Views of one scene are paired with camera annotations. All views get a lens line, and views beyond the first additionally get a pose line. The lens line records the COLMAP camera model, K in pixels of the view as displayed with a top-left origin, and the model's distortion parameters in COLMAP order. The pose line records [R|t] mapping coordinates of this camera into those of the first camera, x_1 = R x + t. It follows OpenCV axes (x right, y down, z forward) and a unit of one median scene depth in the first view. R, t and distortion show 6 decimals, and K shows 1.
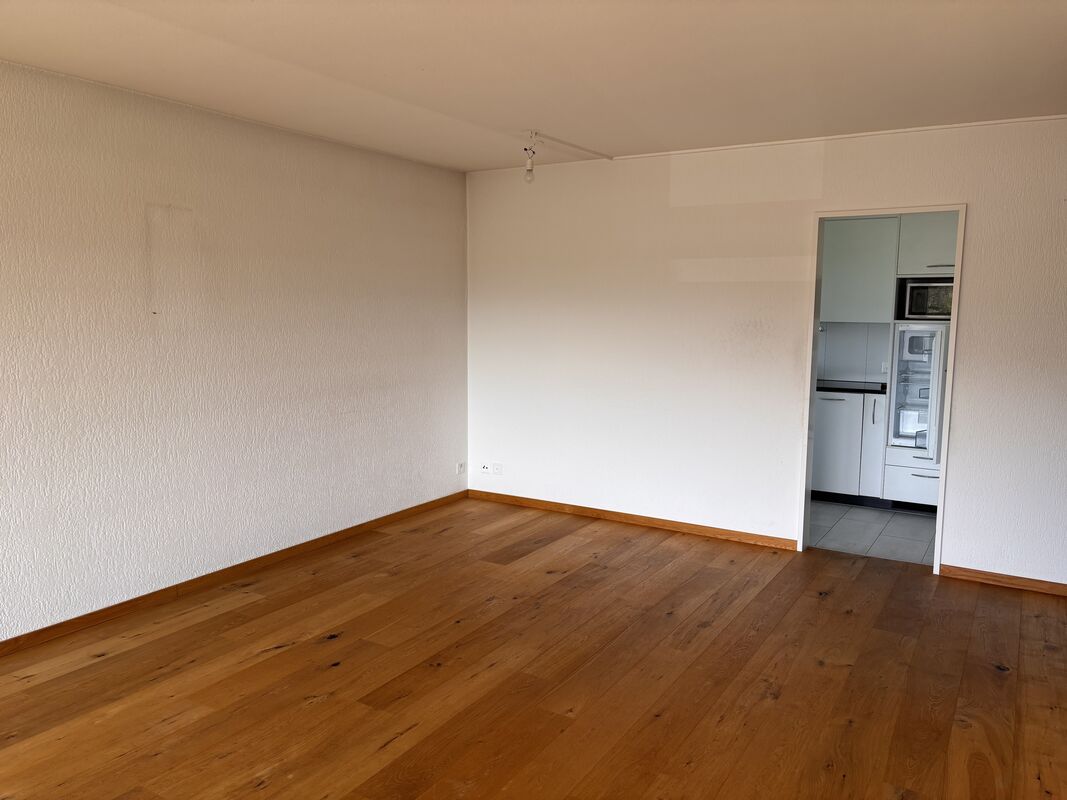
lens RADIAL K [[804.1, 0, 533.6], [0, 804.1, 400.4], [0, 0, 1]] dist [0.006563, 0.000461]
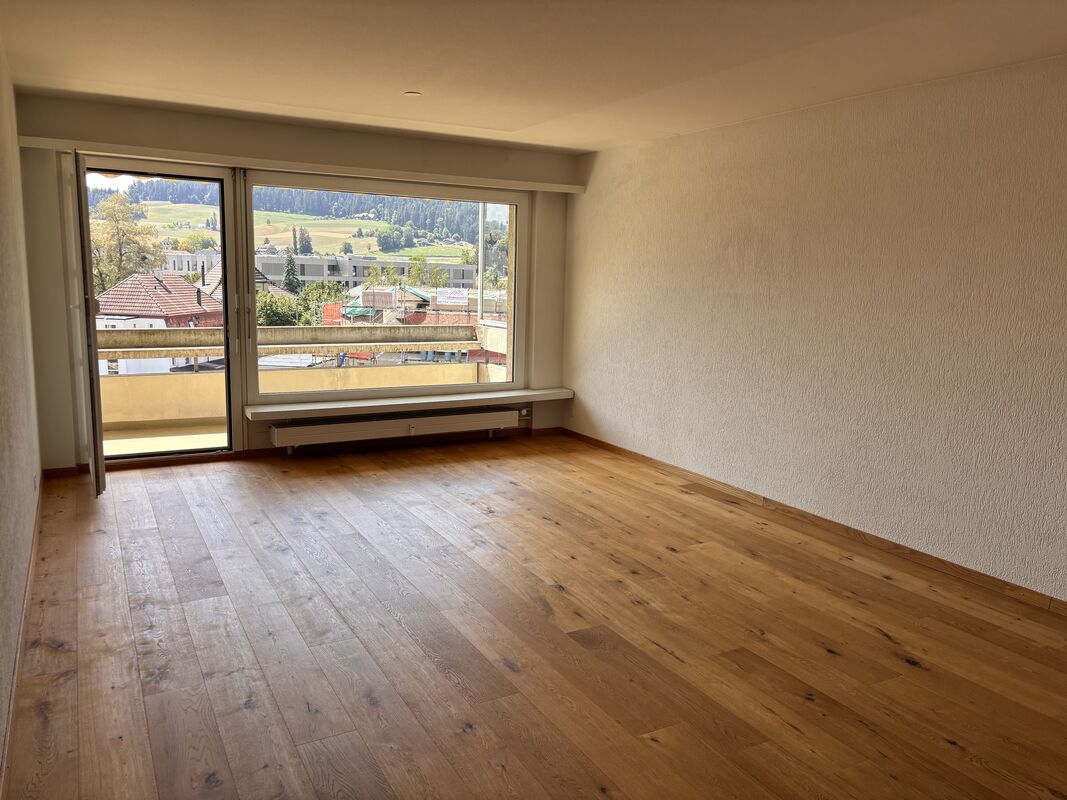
lens RADIAL K [[804.1, 0, 533.8], [0, 804.1, 399.7], [0, 0, 1]] dist [0.006563, 0.000461]
pose [[-0.491554, 0.119505, -0.862608, 0.720825], [-0.132664, 0.968702, 0.209802, -0.117008], [0.860683, 0.217566, -0.460316, 1.074004]]
